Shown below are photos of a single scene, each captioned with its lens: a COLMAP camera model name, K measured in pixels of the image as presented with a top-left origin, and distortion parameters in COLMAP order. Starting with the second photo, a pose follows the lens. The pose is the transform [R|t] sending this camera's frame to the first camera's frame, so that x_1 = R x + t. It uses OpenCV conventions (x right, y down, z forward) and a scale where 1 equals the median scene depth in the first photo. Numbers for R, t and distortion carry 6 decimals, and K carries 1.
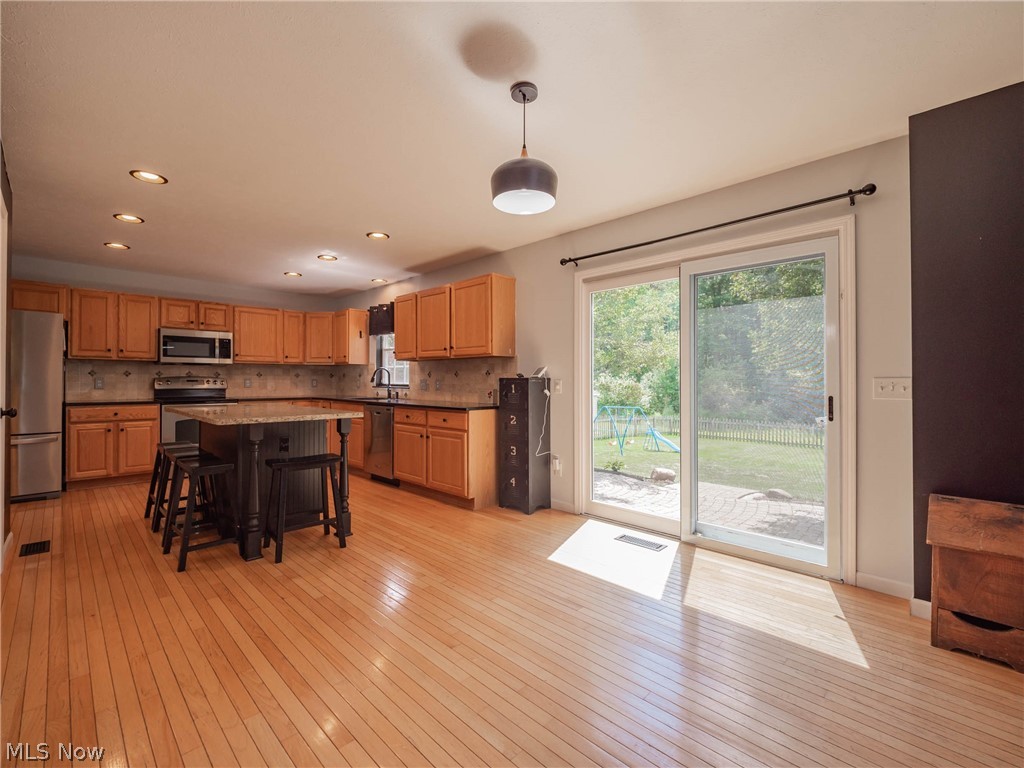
lens RADIAL K [[449.0, 0, 511.3], [0, 449.0, 380.4], [0, 0, 1]] dist [-0.004148, -0.000581]
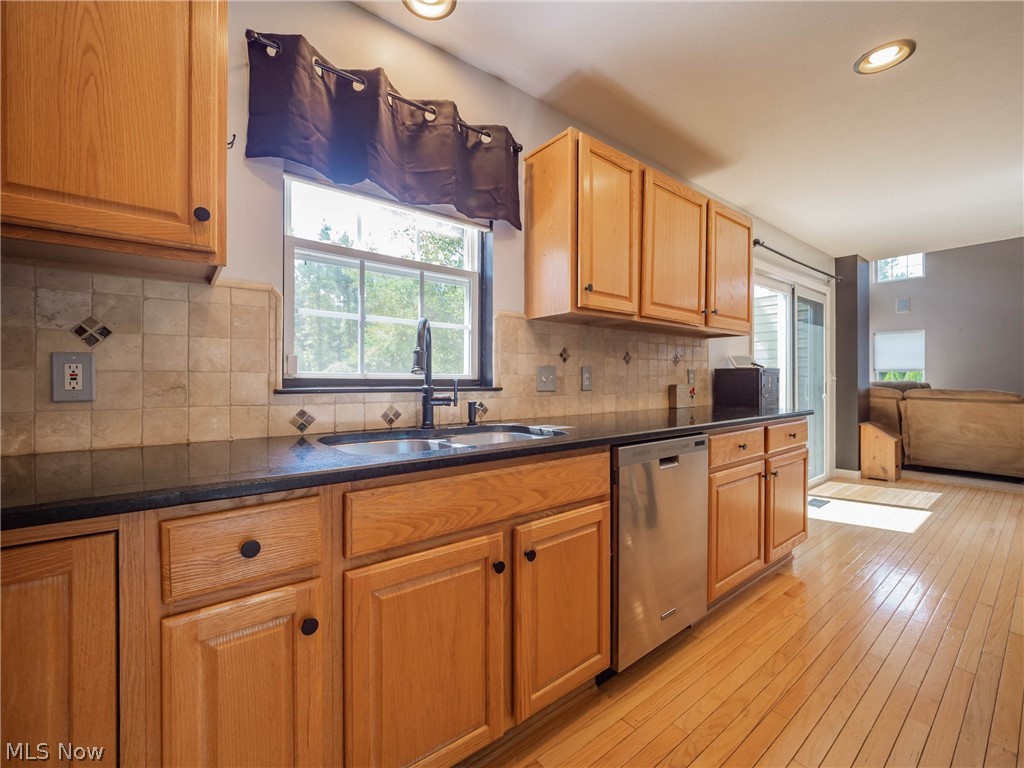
lens RADIAL K [[433.0, 0, 513.0], [0, 433.0, 380.3], [0, 0, 1]] dist [-0.001366, -0.000362]
pose [[0.124486, -0.006576, 0.992200, -0.607031], [-0.001332, 0.999976, 0.006794, 0.008351], [-0.992220, -0.002167, 0.124474, 1.013882]]
